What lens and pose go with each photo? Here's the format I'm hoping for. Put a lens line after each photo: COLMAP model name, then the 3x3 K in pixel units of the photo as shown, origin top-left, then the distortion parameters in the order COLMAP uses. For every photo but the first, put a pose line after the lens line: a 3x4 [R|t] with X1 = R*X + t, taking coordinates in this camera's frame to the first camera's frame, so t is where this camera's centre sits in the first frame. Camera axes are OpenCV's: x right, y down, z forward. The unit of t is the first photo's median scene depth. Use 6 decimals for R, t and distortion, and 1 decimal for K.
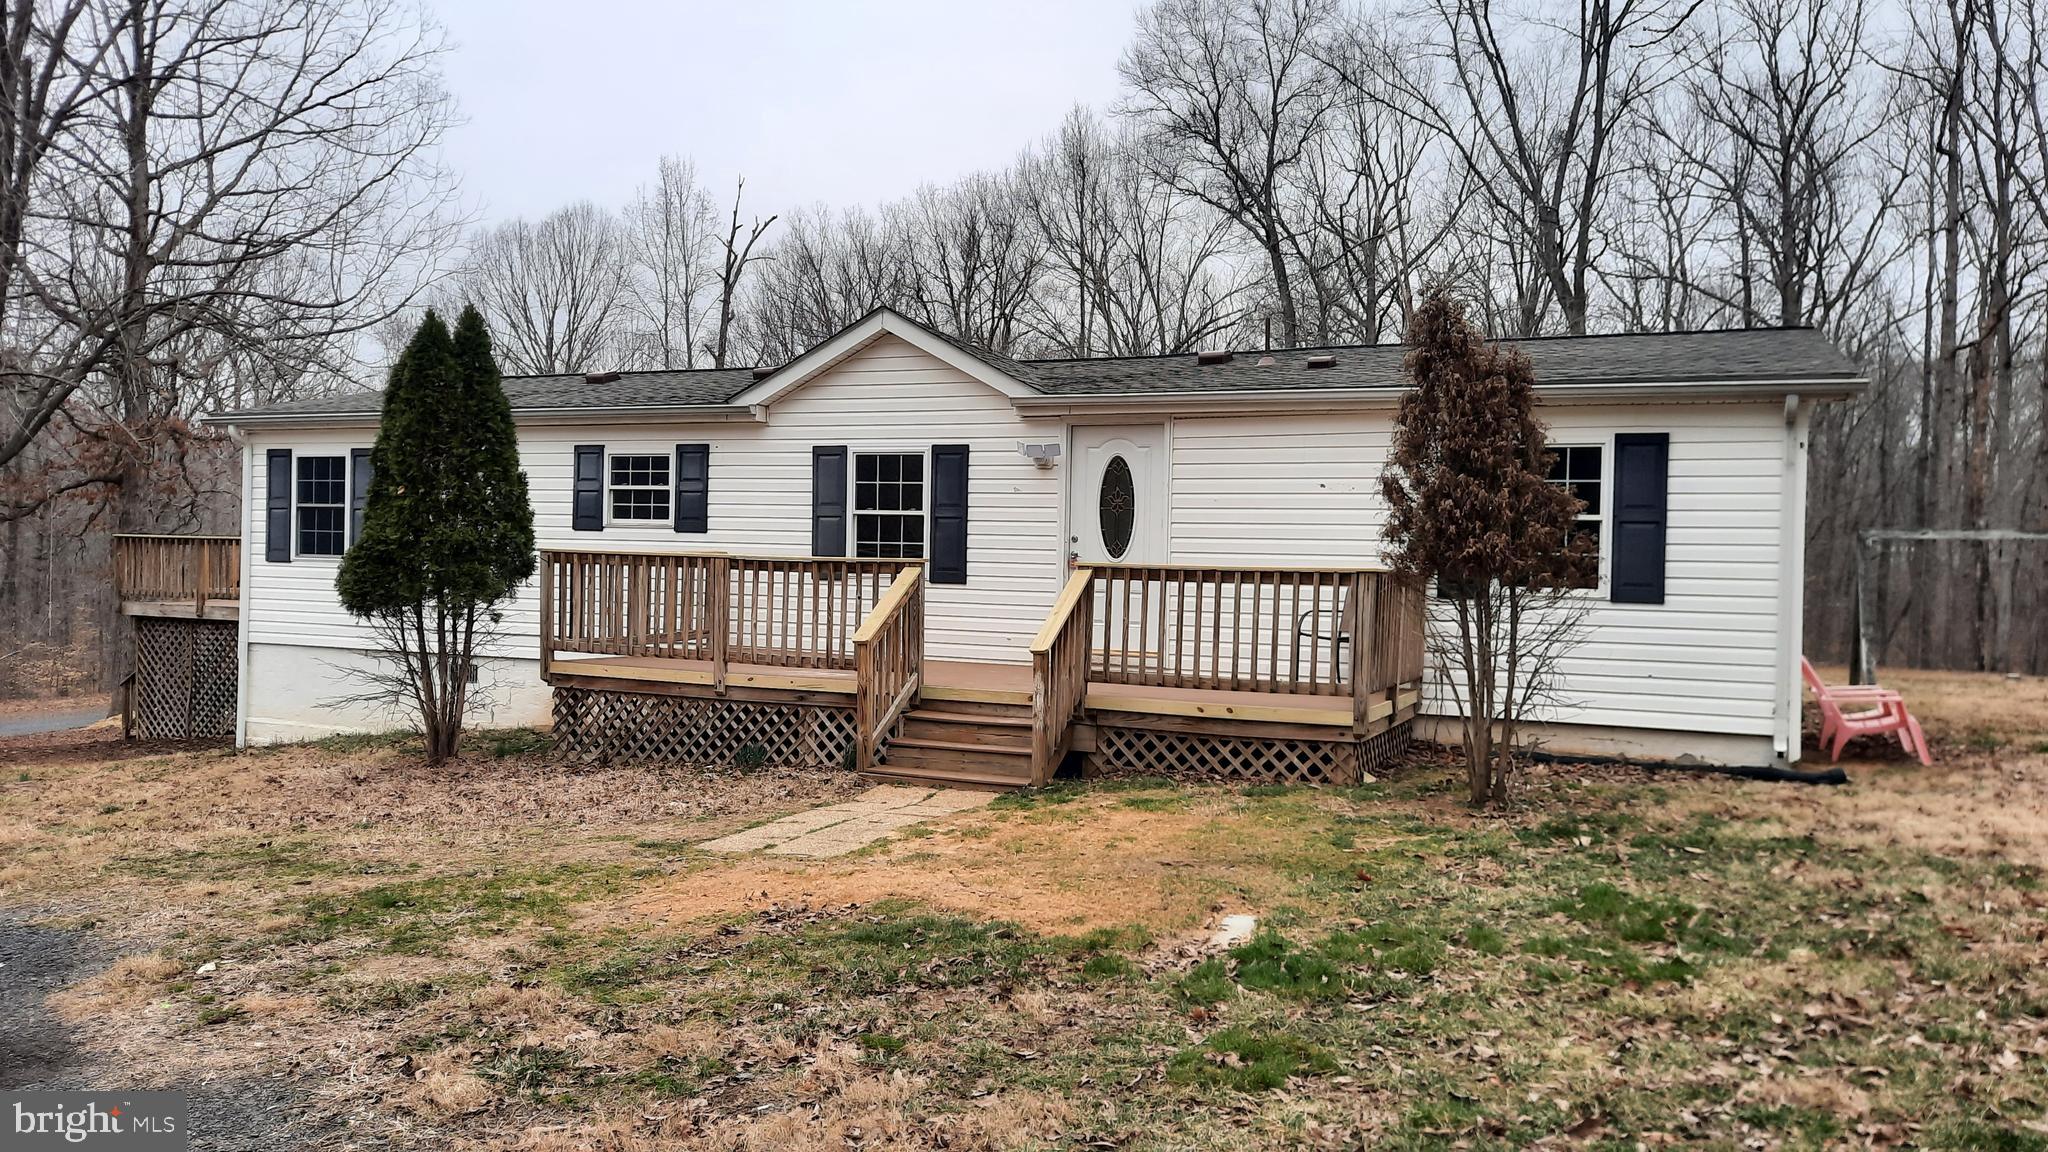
lens RADIAL K [[1450.6, 0, 1024.0], [0, 1450.6, 576.0], [0, 0, 1]] dist [0.036596, -0.001787]
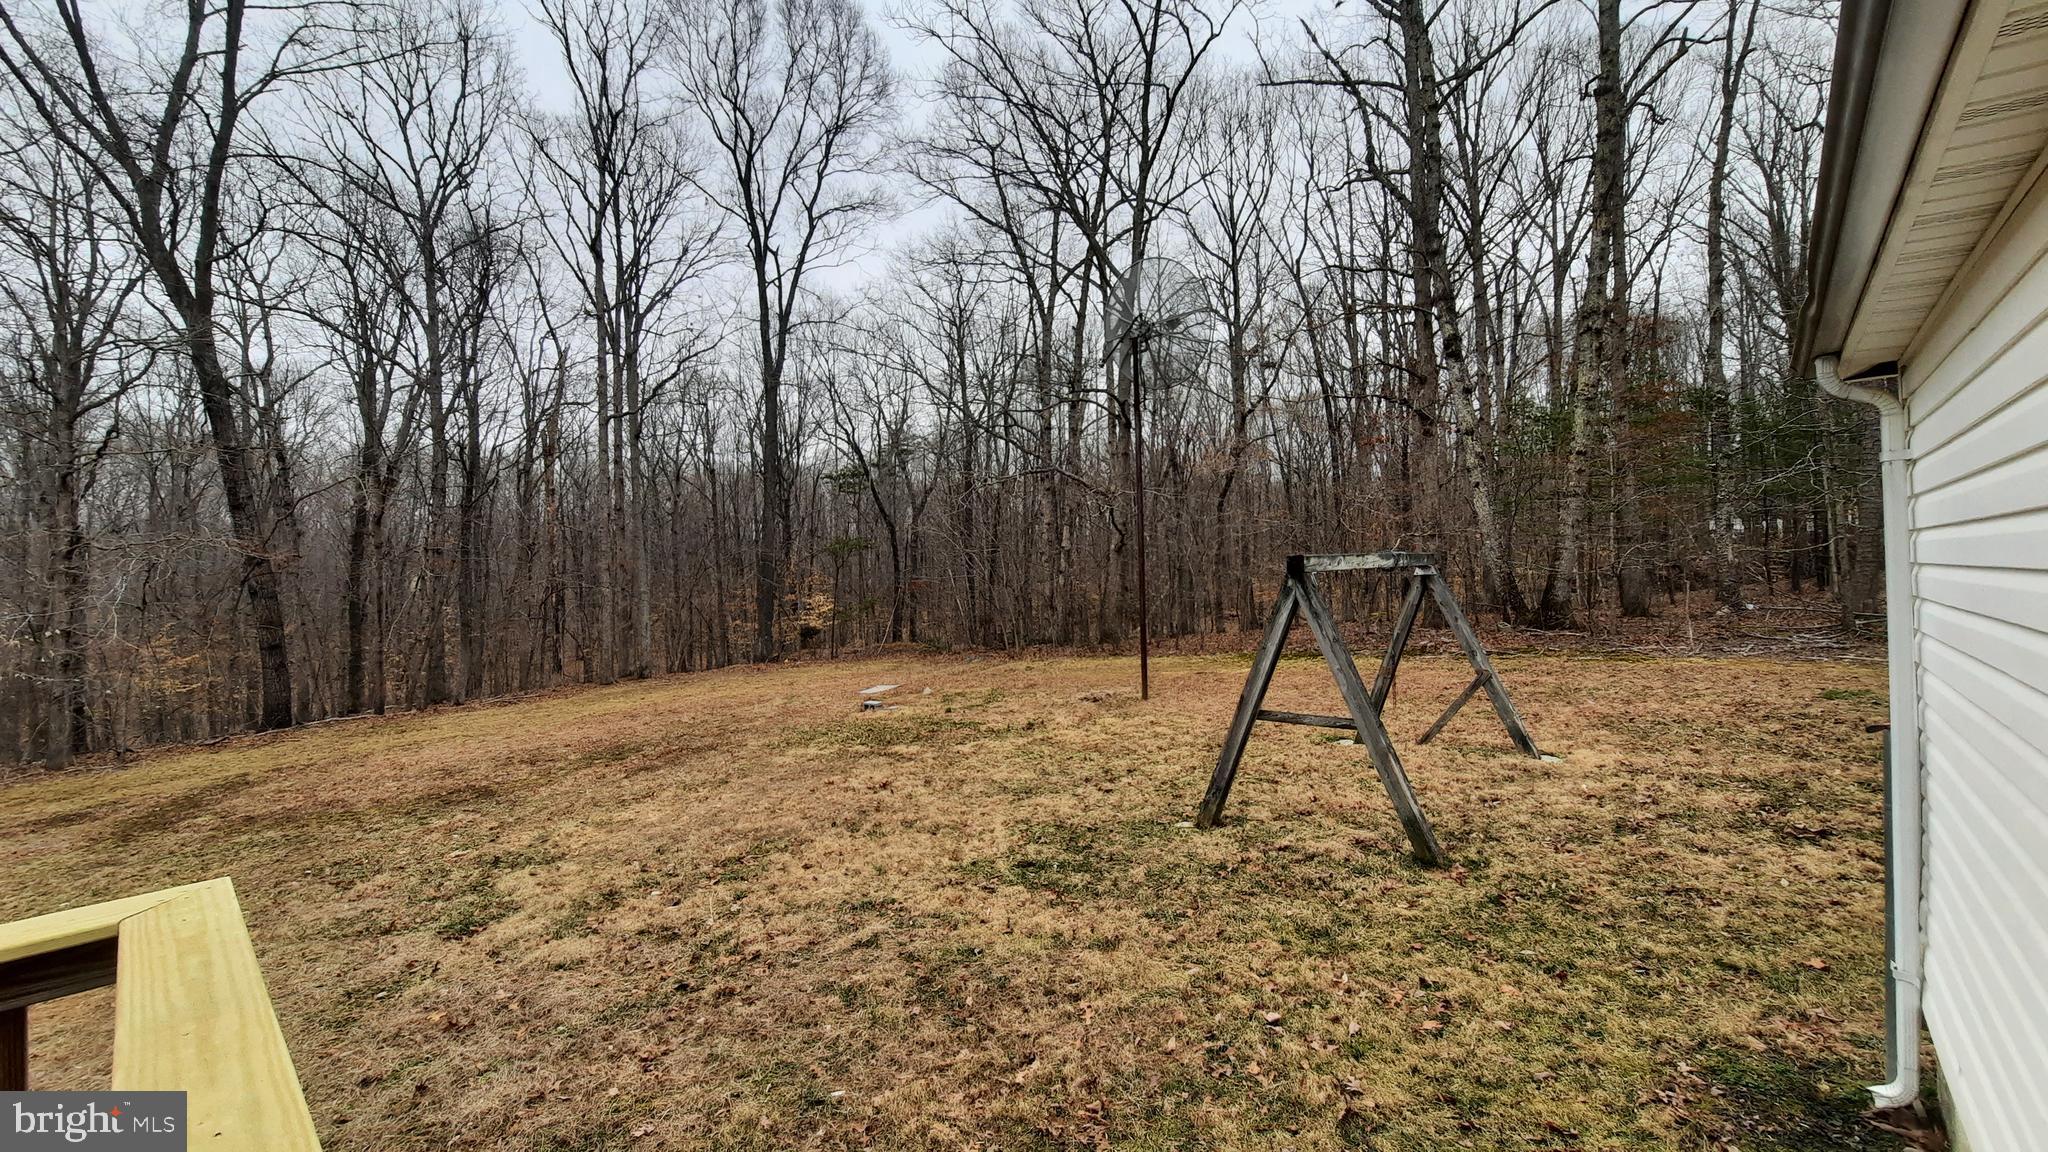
lens RADIAL K [[820.3, 0, 990.4], [0, 820.3, 568.7], [0, 0, 1]] dist [-0.003028, -0.000626]
pose [[0.365210, -0.019815, 0.930714, 0.383578], [0.054129, 0.998534, 0.000019, -0.053024], [-0.929350, 0.050371, 0.365747, 1.477240]]
